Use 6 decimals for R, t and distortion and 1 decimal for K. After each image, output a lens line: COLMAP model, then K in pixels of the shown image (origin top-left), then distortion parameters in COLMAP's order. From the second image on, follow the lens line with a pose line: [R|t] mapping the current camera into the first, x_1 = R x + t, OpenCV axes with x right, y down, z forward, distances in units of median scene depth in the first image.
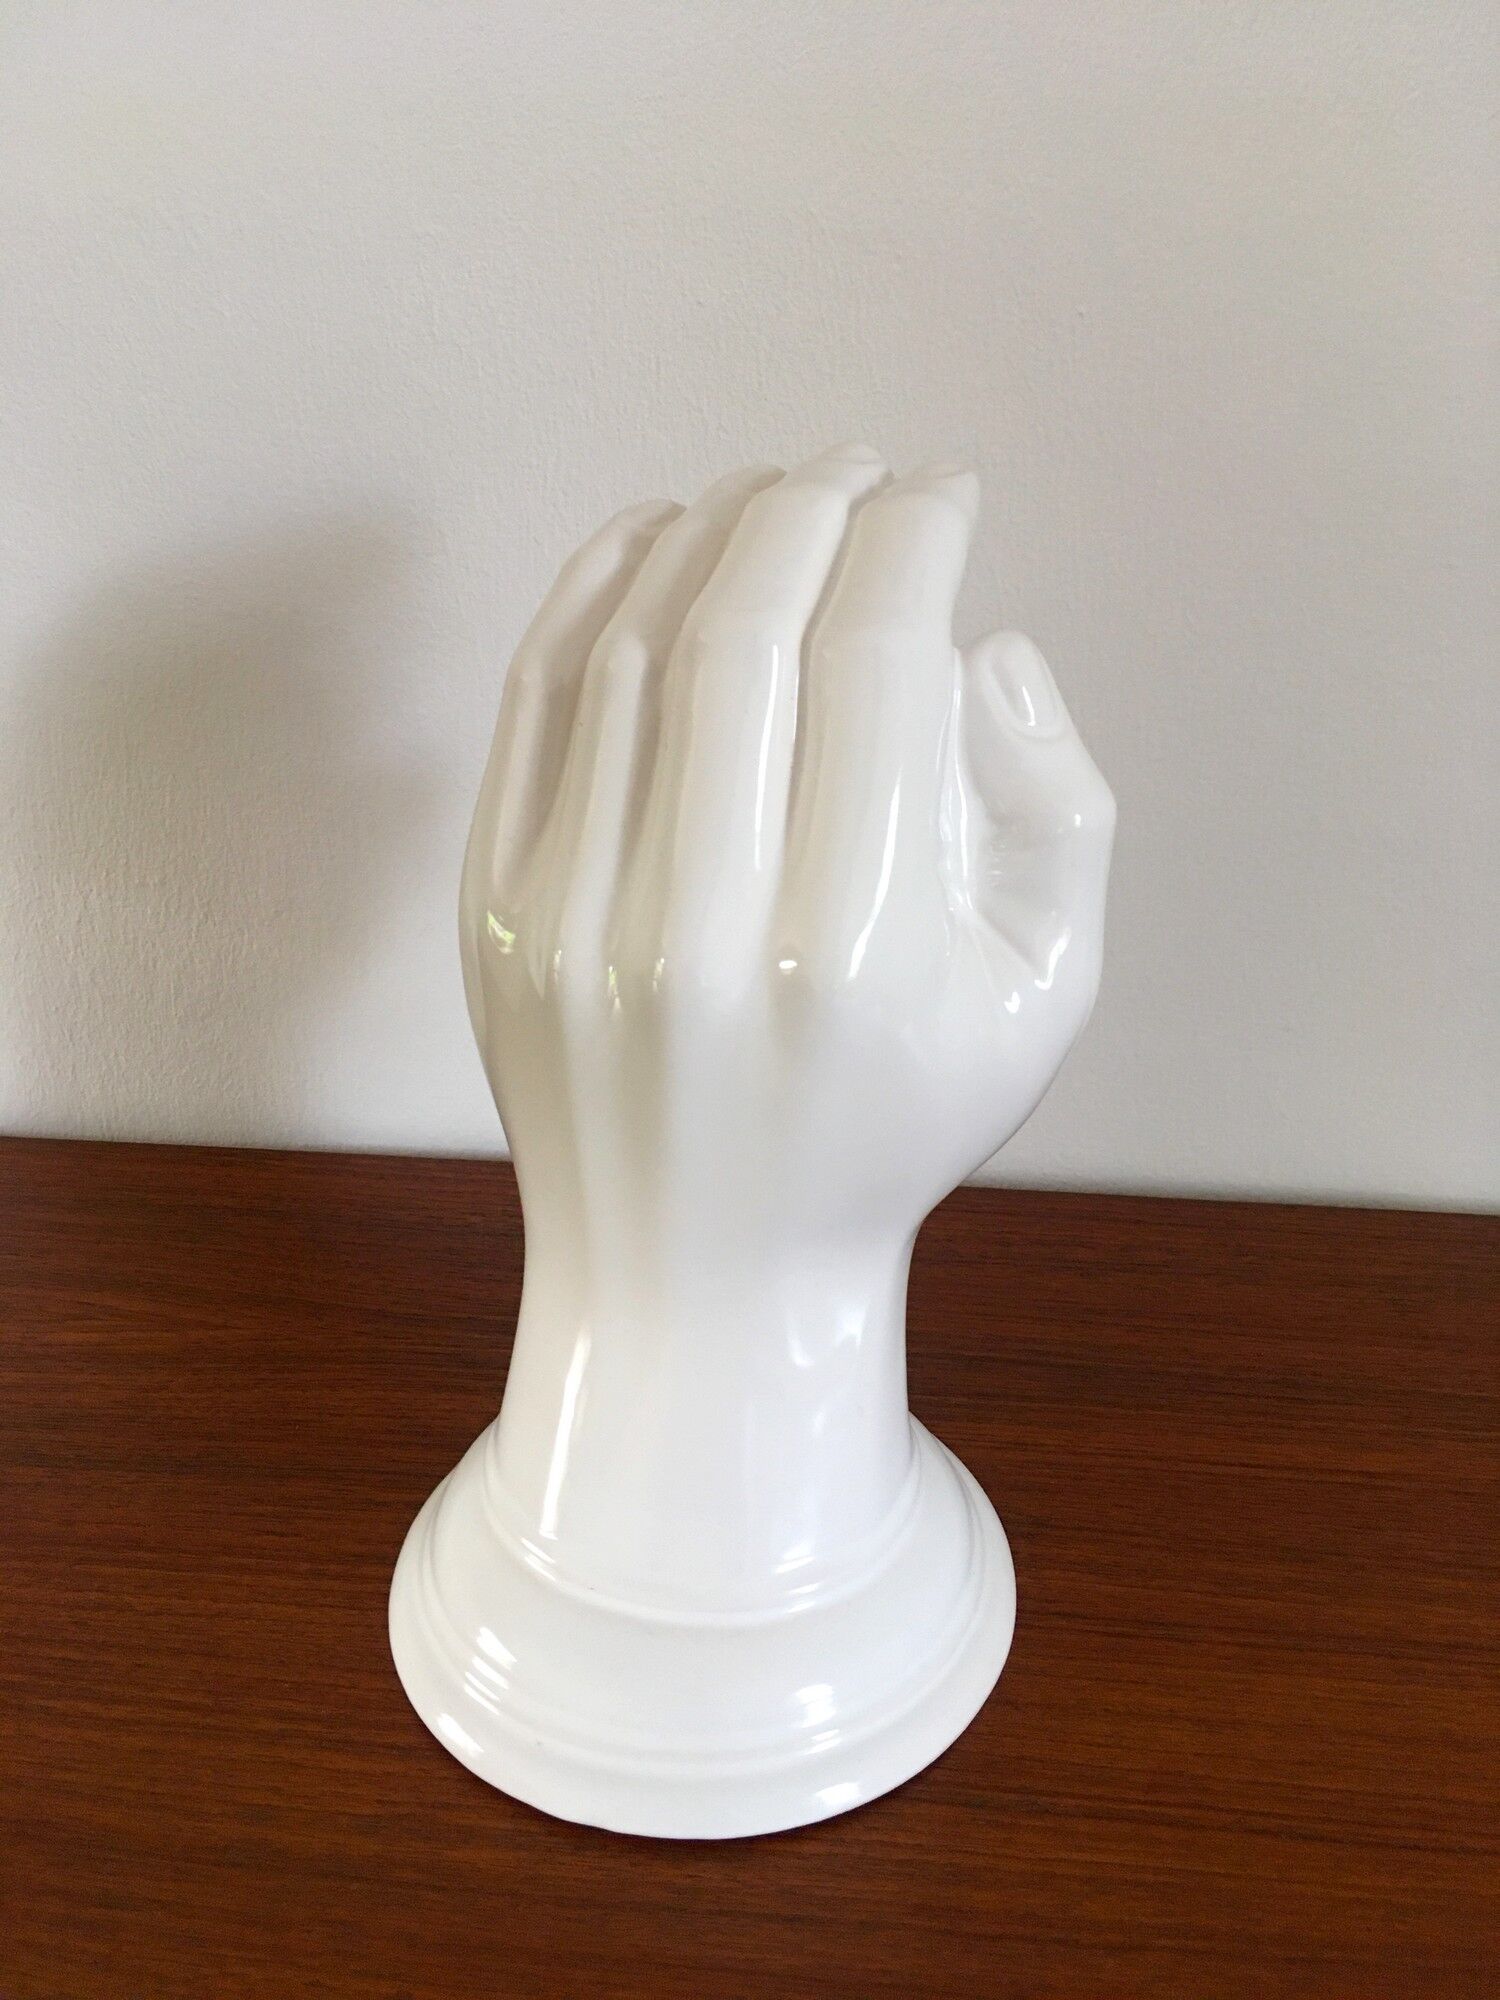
lens RADIAL K [[1754.1, 0, 745.6], [0, 1754.1, 989.5], [0, 0, 1]] dist [0.053713, -0.103309]
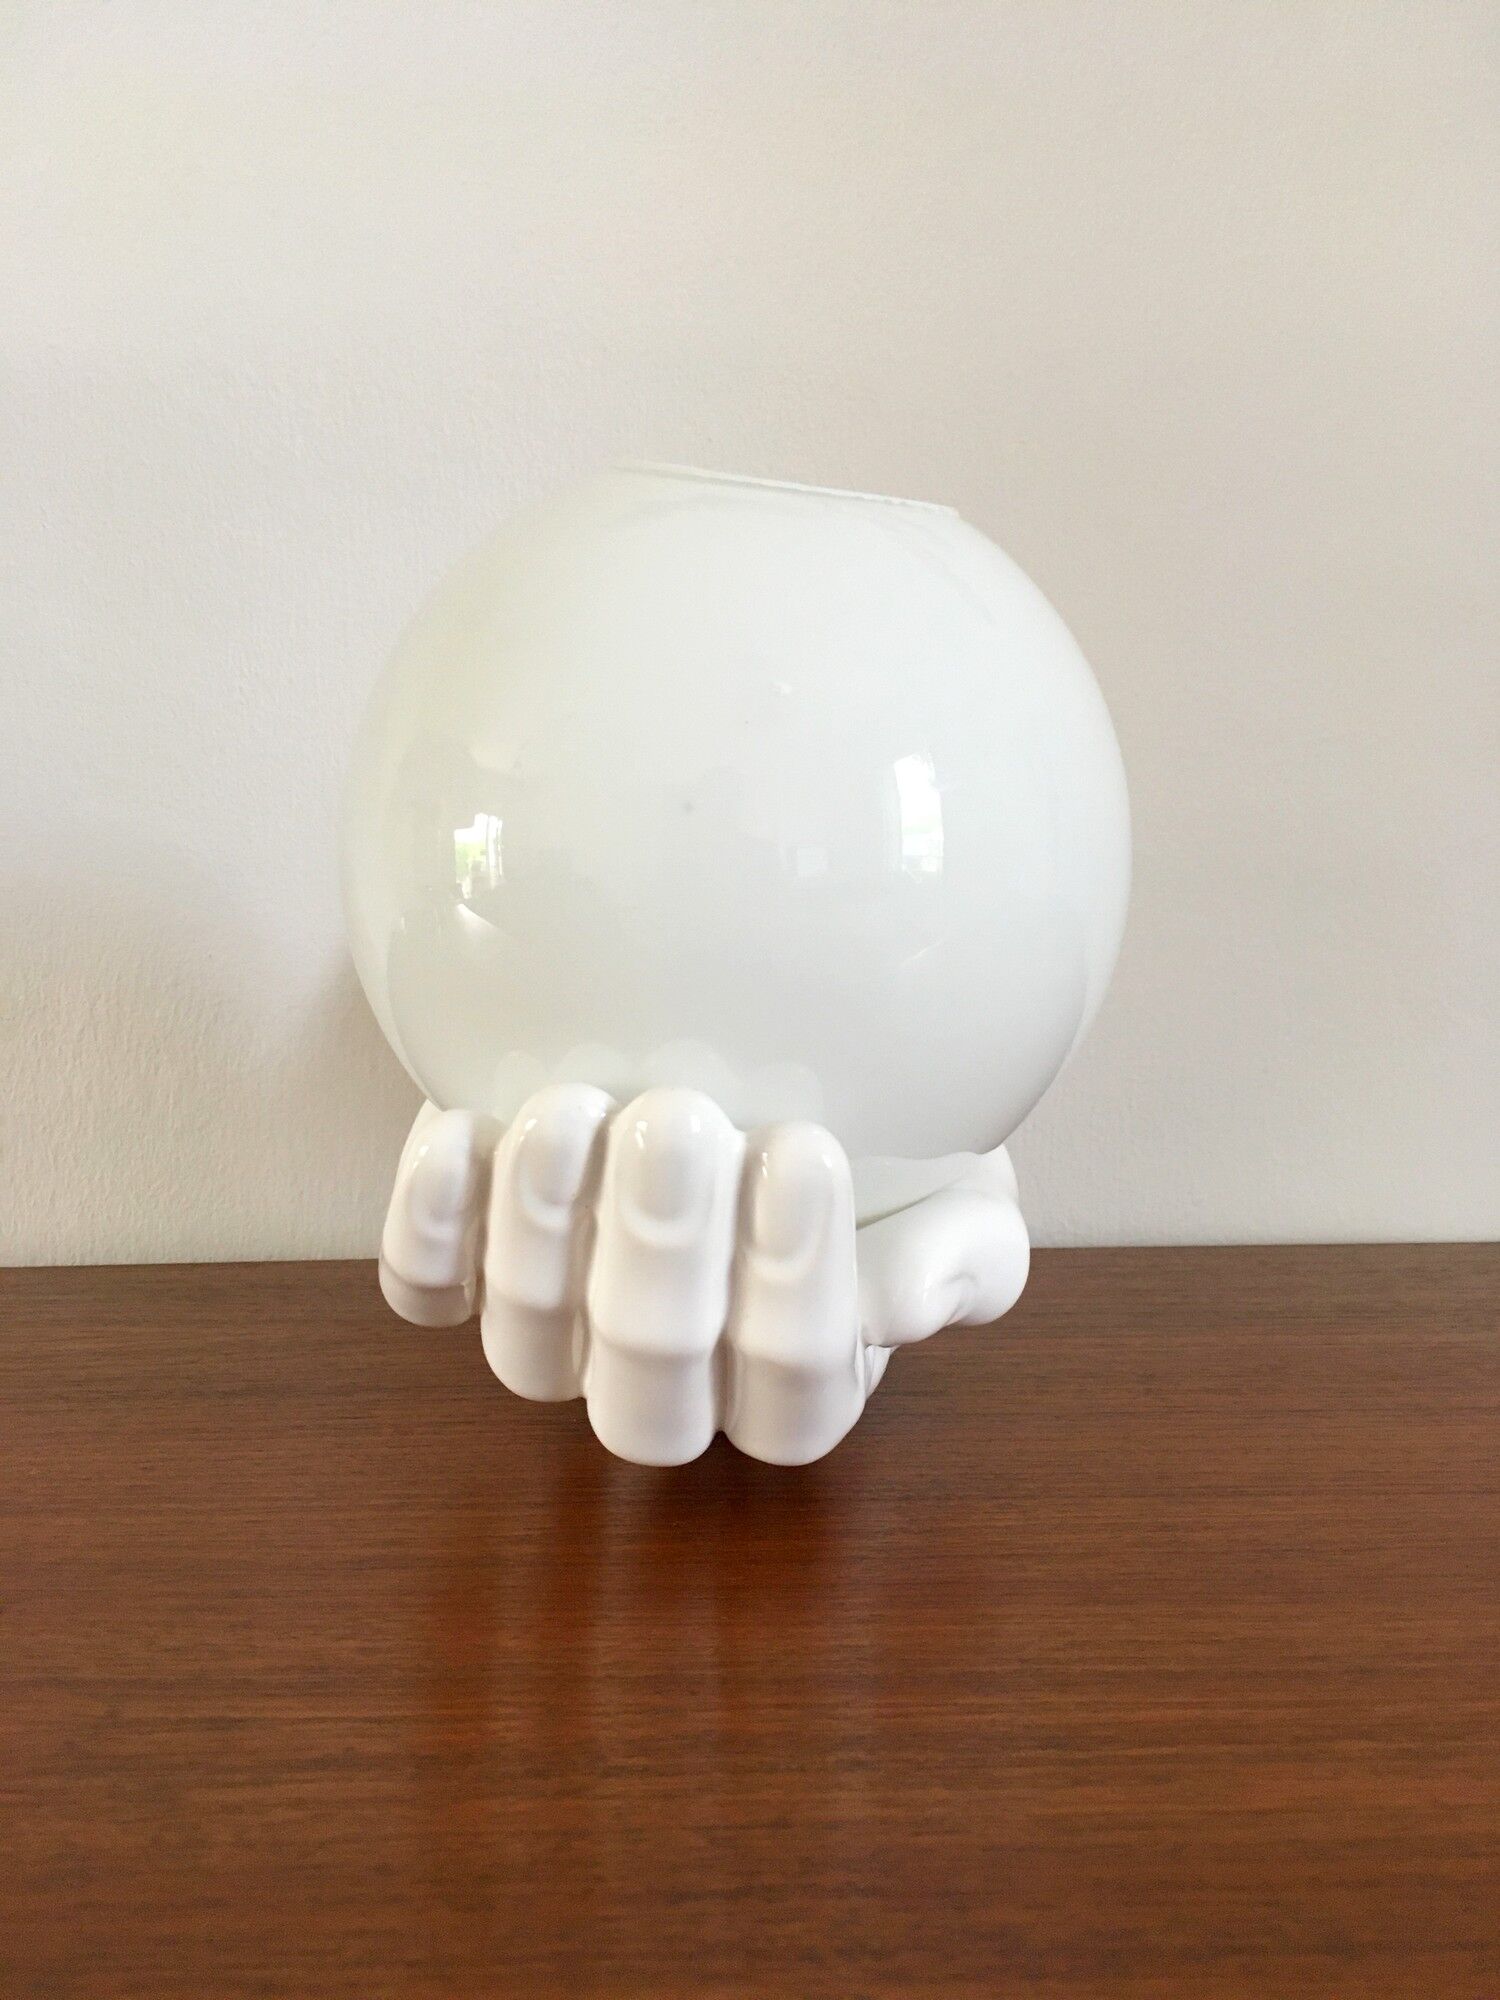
lens RADIAL K [[1754.1, 0, 752.5], [0, 1754.1, 998.4], [0, 0, 1]] dist [0.053713, -0.103309]
pose [[0.992641, -0.014125, 0.120265, -0.184075], [0.058176, 0.926675, -0.371335, 0.513545], [-0.106201, 0.375599, 0.920677, 0.051361]]
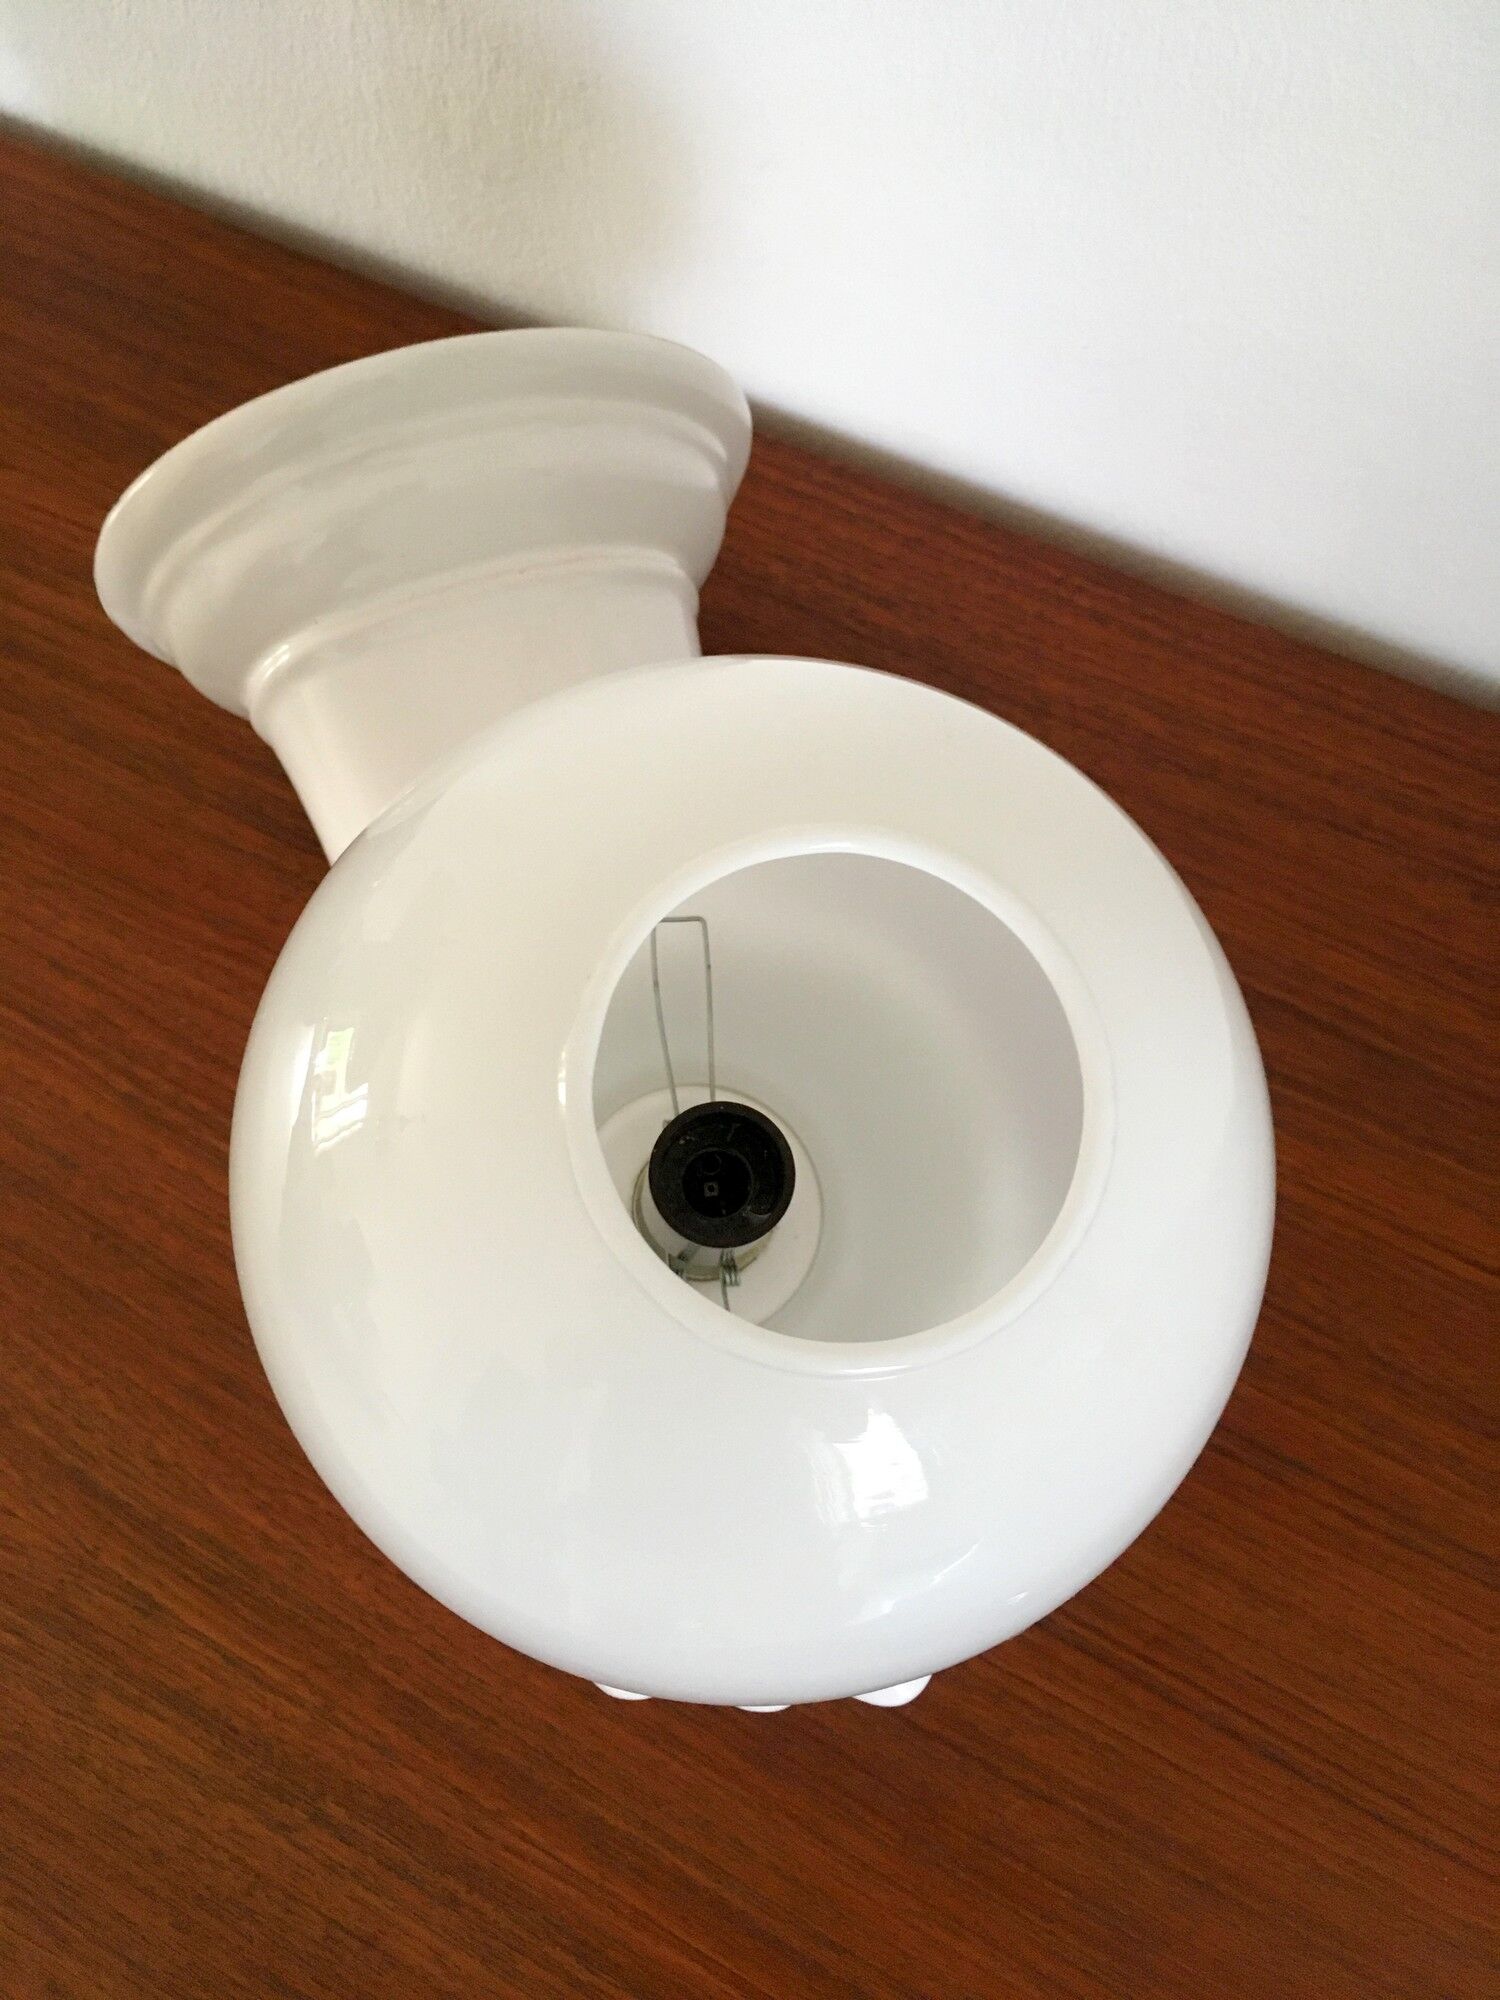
lens RADIAL K [[1754.1, 0, 734.2], [0, 1754.1, 1001.9], [0, 0, 1]] dist [0.053713, -0.103309]
pose [[0.921249, 0.325079, -0.213596, 0.100292], [-0.078965, 0.693995, 0.715636, -0.456650], [0.380873, -0.642413, 0.665012, 0.453235]]
